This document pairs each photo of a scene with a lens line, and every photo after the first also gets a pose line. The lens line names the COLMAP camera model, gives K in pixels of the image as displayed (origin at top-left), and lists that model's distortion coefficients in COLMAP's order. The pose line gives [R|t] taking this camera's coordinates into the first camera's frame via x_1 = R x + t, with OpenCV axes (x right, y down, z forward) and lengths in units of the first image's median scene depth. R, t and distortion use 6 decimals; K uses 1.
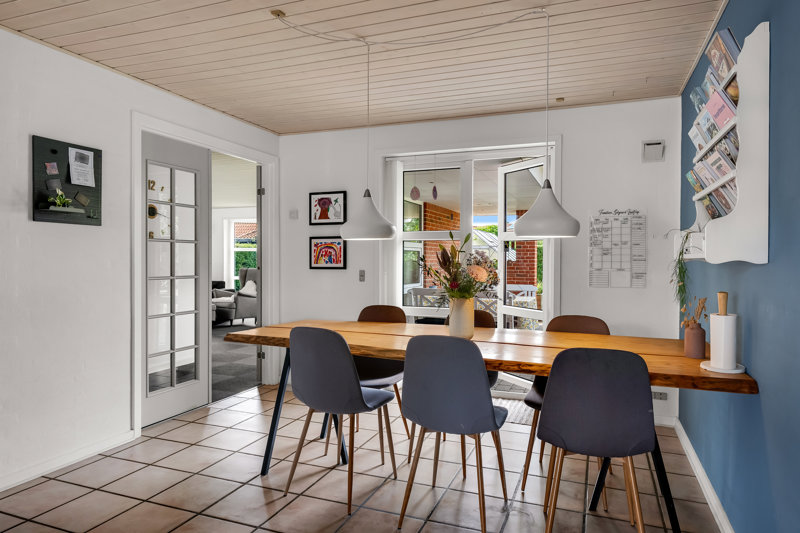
lens RADIAL K [[517.2, 0, 400.8], [0, 517.2, 265.2], [0, 0, 1]] dist [-0.007781, -0.002036]
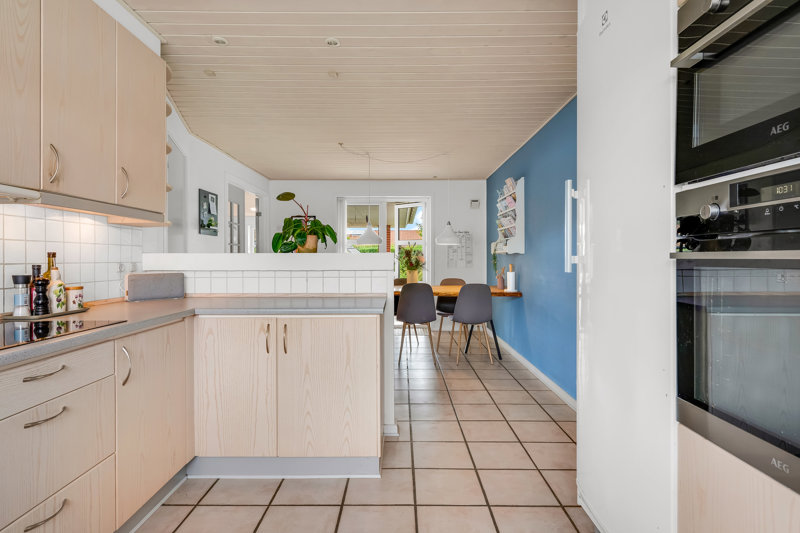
lens RADIAL K [[416.5, 0, 400.2], [0, 416.5, 261.2], [0, 0, 1]] dist [0.001355, -0.000049]
pose [[0.936284, -0.006541, 0.351182, -0.523315], [0.008288, 0.999960, -0.003471, 0.025803], [-0.351145, 0.006160, 0.936301, -0.651667]]
